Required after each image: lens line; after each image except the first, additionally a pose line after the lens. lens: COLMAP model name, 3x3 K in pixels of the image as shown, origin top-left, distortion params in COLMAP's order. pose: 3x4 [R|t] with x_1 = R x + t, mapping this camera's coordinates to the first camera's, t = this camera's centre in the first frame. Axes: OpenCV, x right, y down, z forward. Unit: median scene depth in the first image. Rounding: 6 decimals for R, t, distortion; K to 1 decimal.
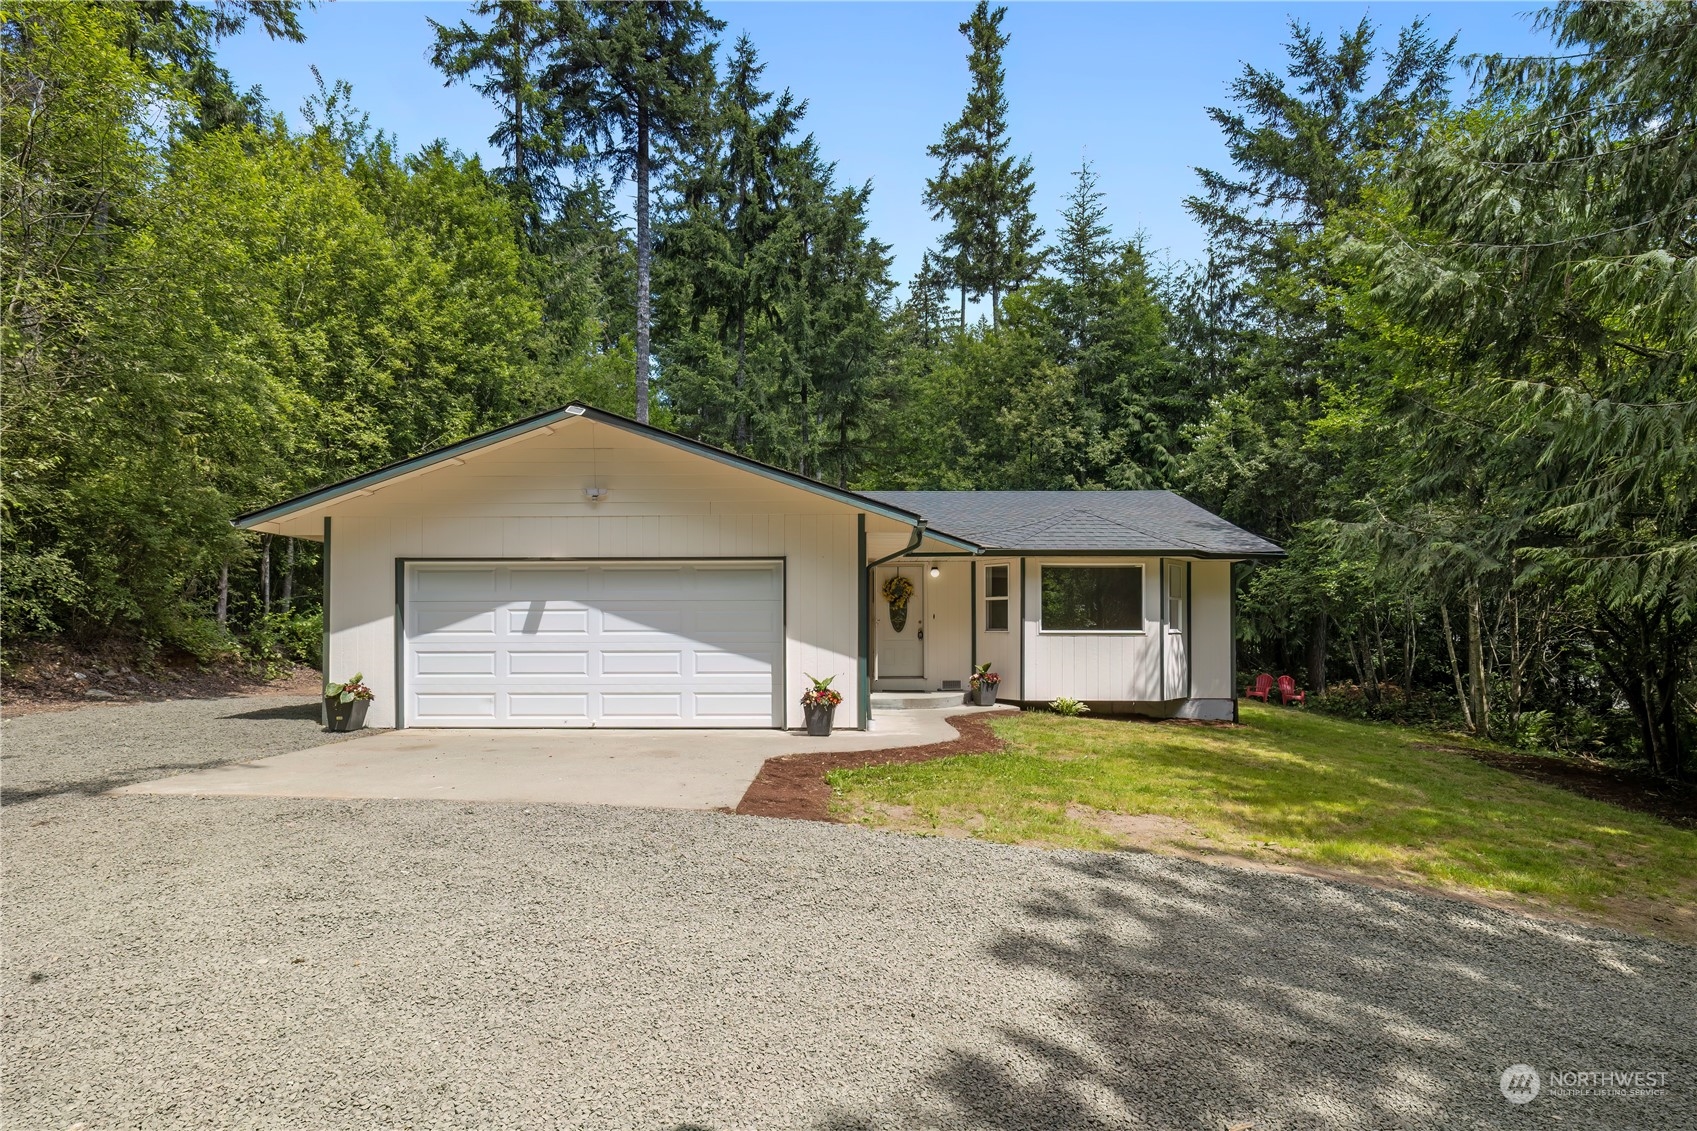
lens RADIAL K [[866.1, 0, 848.2], [0, 866.1, 604.2], [0, 0, 1]] dist [-0.004466, -0.000739]
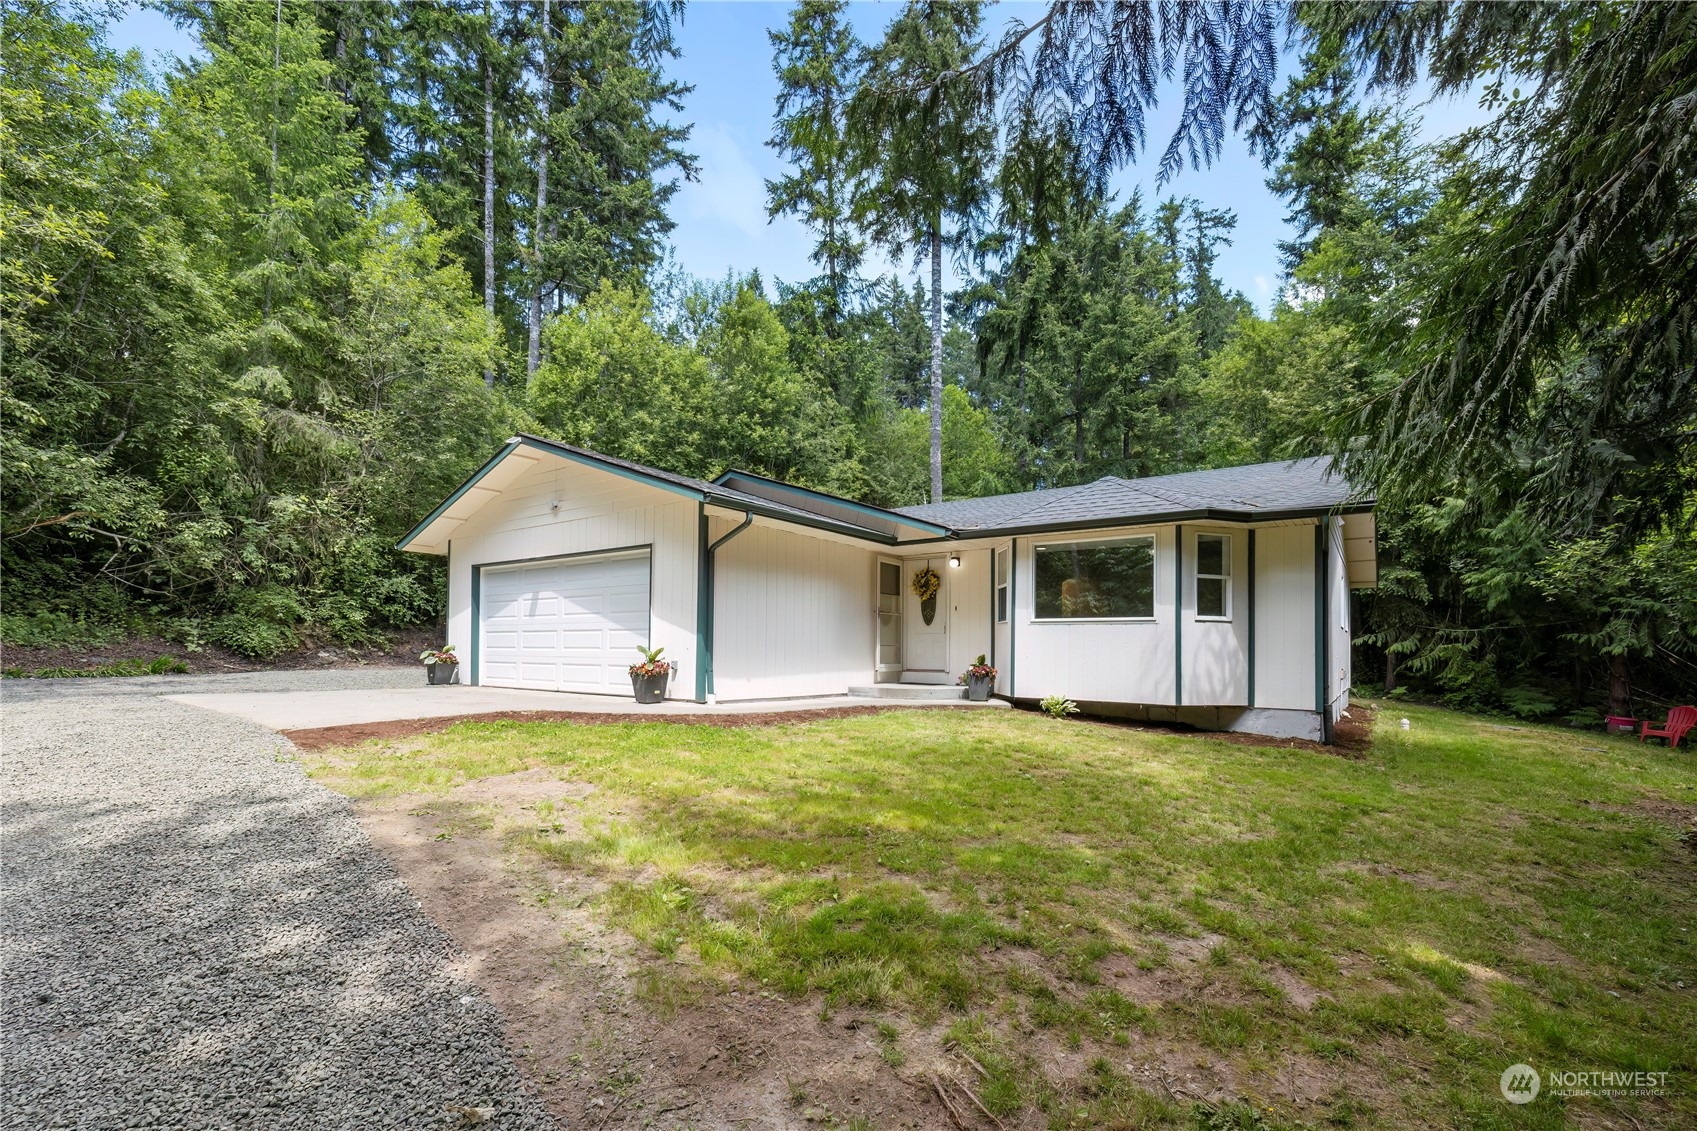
lens RADIAL K [[734.4, 0, 849.7], [0, 734.4, 632.2], [0, 0, 1]] dist [-0.001556, -0.000293]
pose [[0.821587, -0.005189, -0.570059, 0.495434], [0.002004, 0.999979, -0.006214, 0.048364], [0.570079, 0.003963, 0.821580, 0.273756]]
